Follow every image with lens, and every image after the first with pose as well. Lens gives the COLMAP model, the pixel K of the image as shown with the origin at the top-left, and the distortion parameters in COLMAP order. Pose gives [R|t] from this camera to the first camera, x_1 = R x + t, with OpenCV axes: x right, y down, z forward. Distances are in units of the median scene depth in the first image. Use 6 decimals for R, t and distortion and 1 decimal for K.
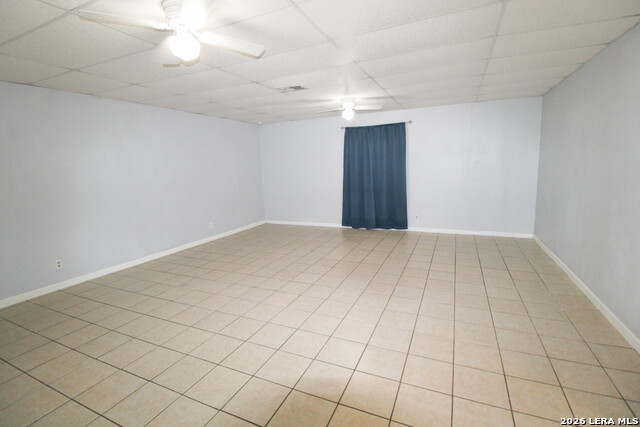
lens RADIAL K [[296.0, 0, 324.1], [0, 296.0, 205.6], [0, 0, 1]] dist [0.000469, -0.011628]
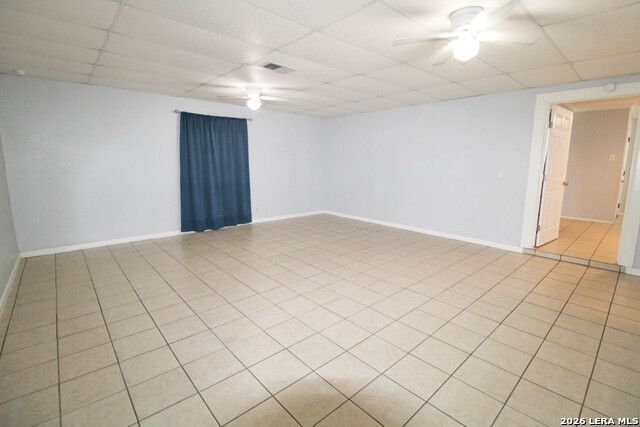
lens RADIAL K [[296.0, 0, 324.1], [0, 296.0, 205.6], [0, 0, 1]] dist [0.000469, -0.011628]
pose [[0.406554, -0.100703, 0.908060, -0.559935], [0.109414, 0.992120, 0.061039, -0.013079], [-0.907052, 0.074539, 0.414369, 0.336715]]
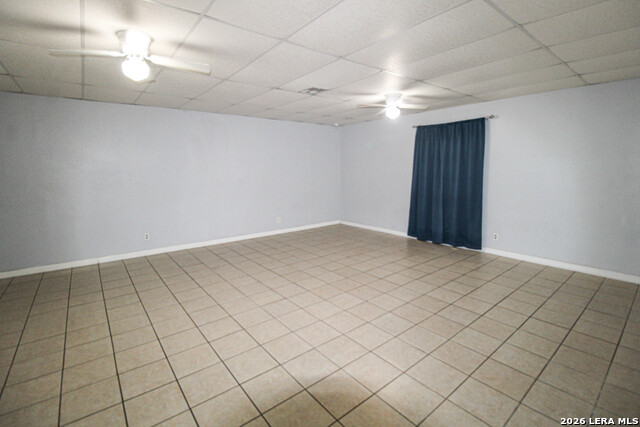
lens RADIAL K [[293.5, 0, 321.4], [0, 293.5, 209.4], [0, 0, 1]] dist [-0.002445, -0.013792]
pose [[0.892413, 0.088222, -0.442511, 0.238382], [-0.081263, 0.996088, 0.034704, -0.022803], [0.443841, 0.004989, 0.896091, 0.087315]]
